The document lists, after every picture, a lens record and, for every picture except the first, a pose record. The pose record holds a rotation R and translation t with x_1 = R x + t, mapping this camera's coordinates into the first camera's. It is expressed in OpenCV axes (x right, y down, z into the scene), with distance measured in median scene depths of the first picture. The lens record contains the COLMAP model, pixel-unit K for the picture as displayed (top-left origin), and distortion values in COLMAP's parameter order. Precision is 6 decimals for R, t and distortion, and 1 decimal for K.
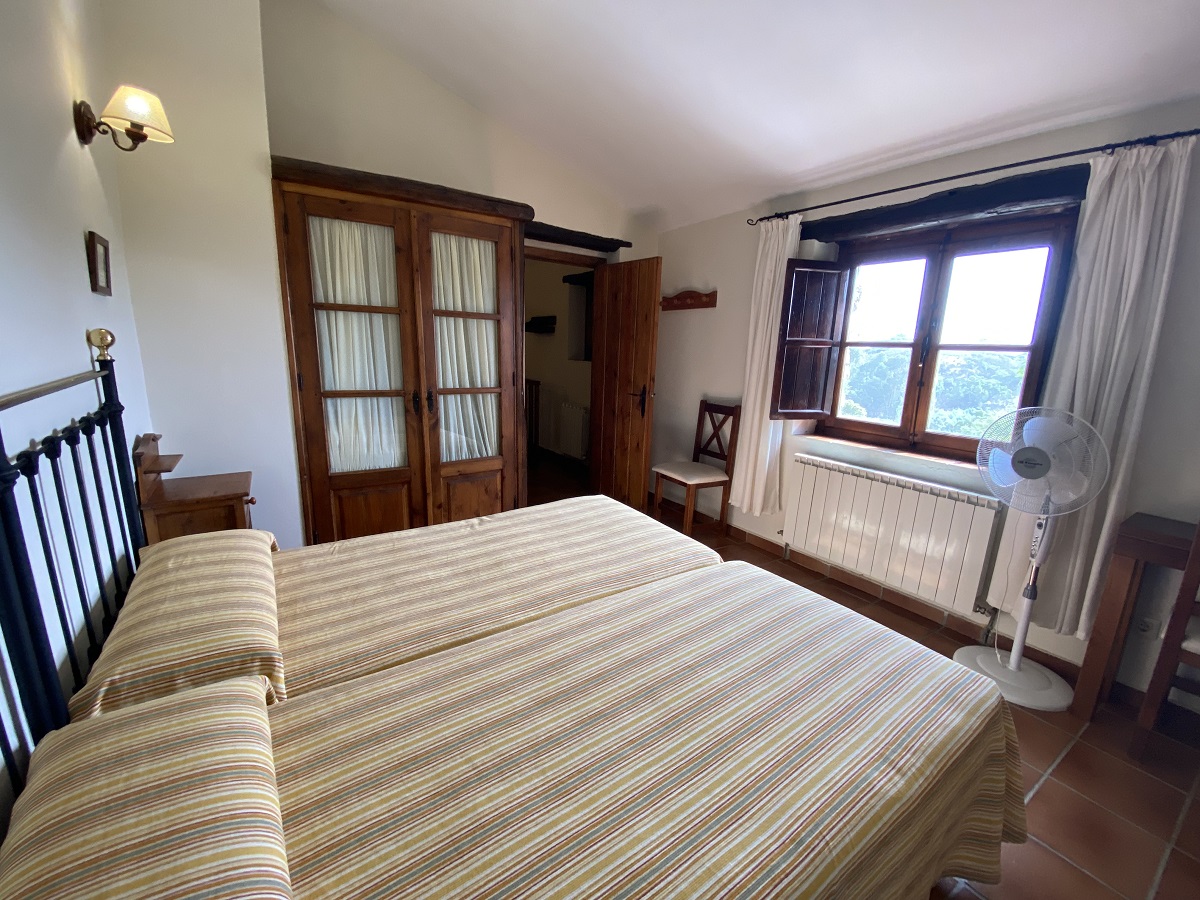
lens RADIAL K [[486.8, 0, 600.0], [0, 486.8, 450.0], [0, 0, 1]] dist [0.000045, 0.000003]
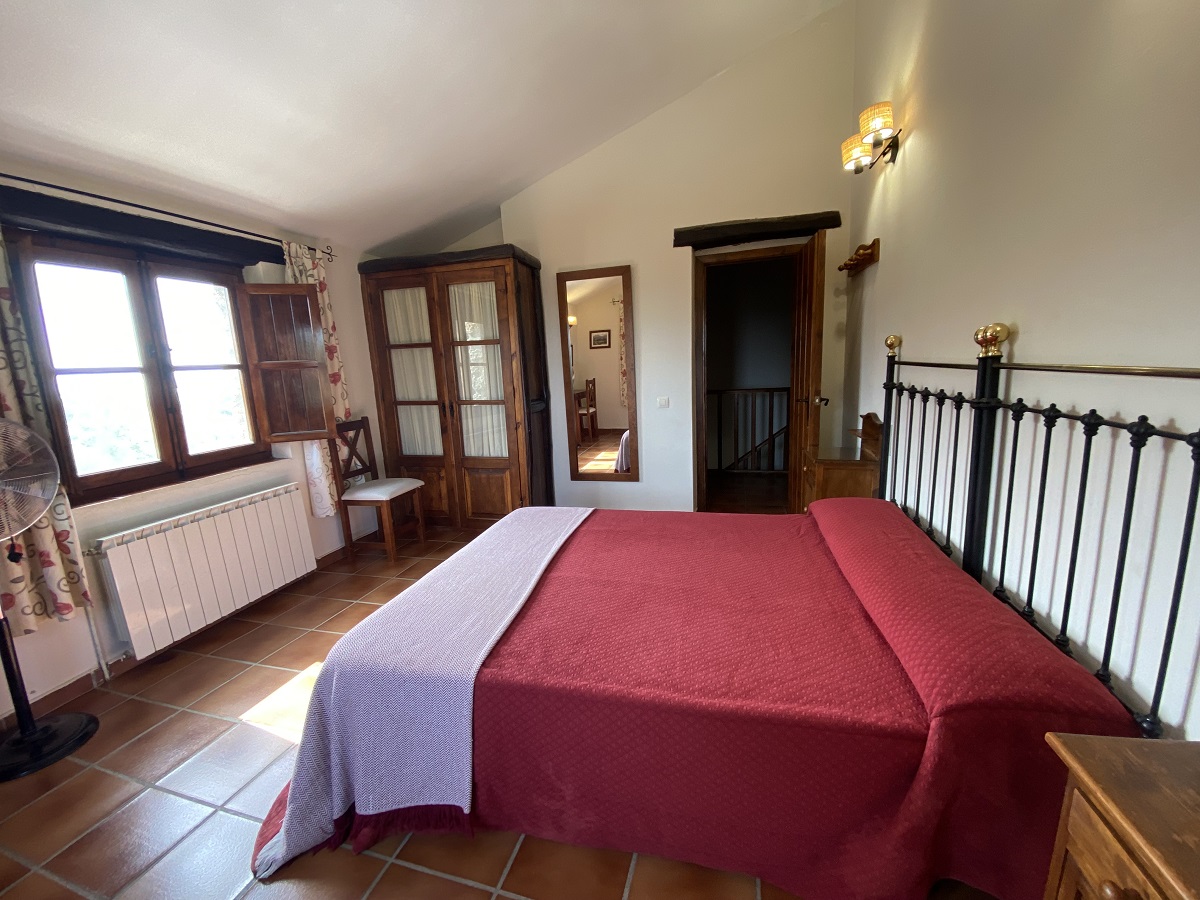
lens RADIAL K [[481.0, 0, 601.5], [0, 481.0, 433.3], [0, 0, 1]] dist [-0.000353, -0.000042]
pose [[0.617829, 0.070198, -0.783172, 1.040118], [-0.106692, 0.994280, 0.004953, -0.095221], [0.779040, 0.080498, 0.621785, 0.572496]]
